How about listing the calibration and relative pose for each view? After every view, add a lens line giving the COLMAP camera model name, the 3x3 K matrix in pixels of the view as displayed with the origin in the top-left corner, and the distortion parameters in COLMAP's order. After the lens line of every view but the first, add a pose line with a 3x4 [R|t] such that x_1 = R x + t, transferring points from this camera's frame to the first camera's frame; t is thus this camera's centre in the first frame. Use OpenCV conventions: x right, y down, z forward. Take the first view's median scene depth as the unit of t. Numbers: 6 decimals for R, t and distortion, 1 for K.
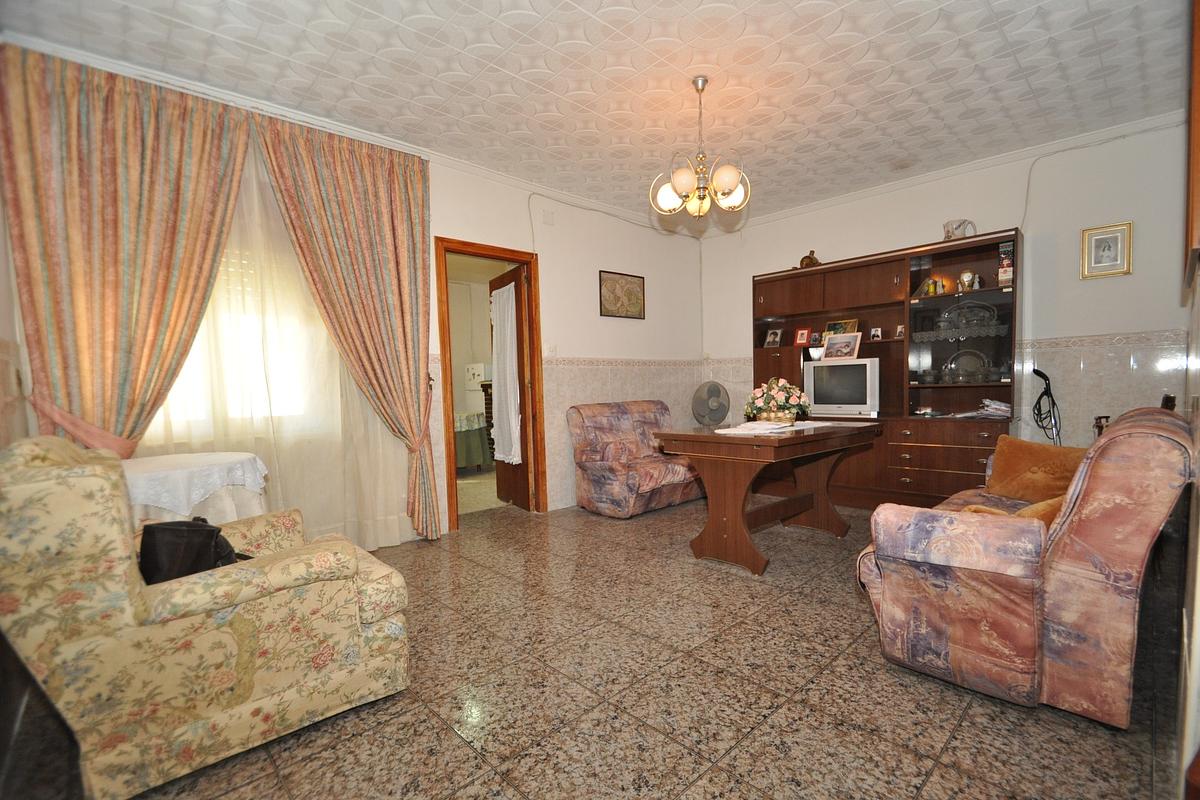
lens RADIAL K [[530.2, 0, 606.9], [0, 530.2, 415.6], [0, 0, 1]] dist [0.004079, -0.009102]
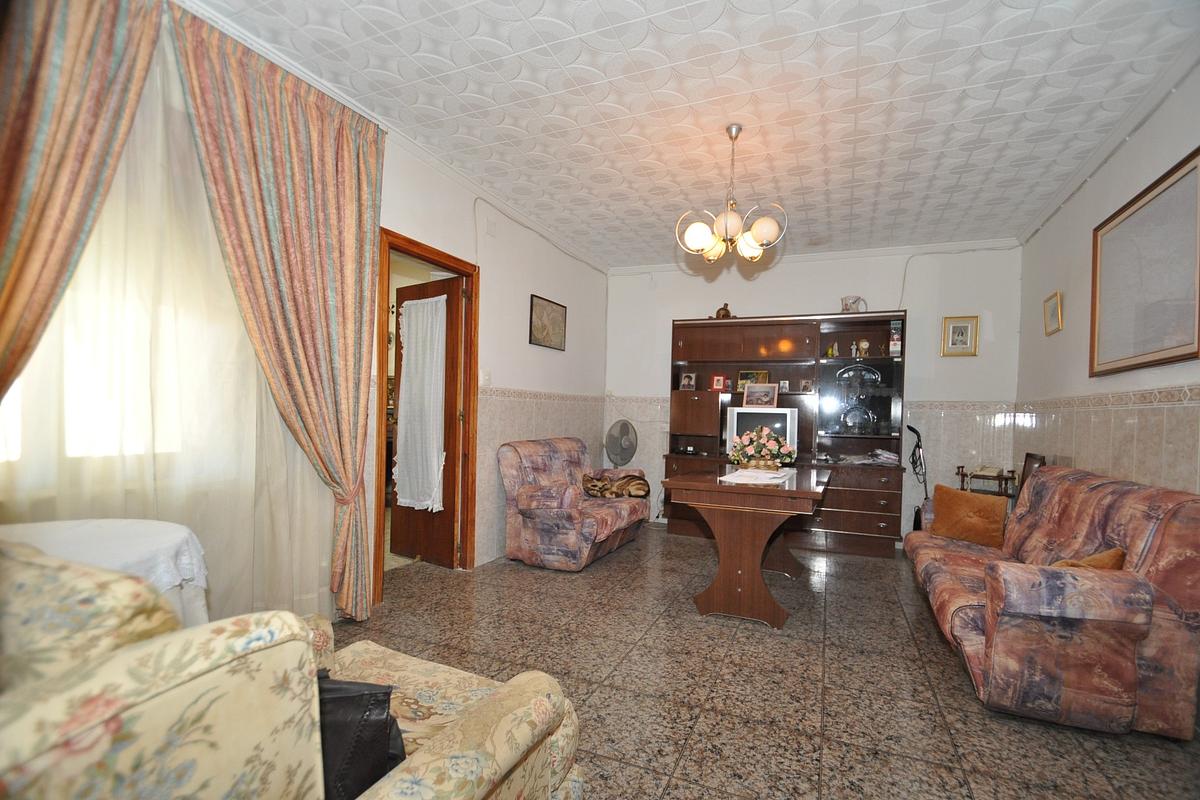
lens RADIAL K [[530.2, 0, 593.9], [0, 530.2, 412.0], [0, 0, 1]] dist [0.004079, -0.009102]
pose [[0.917504, 0.049711, 0.394608, -0.359167], [-0.027753, 0.997742, -0.061161, -0.025382], [-0.396757, 0.045164, 0.916812, 0.176516]]
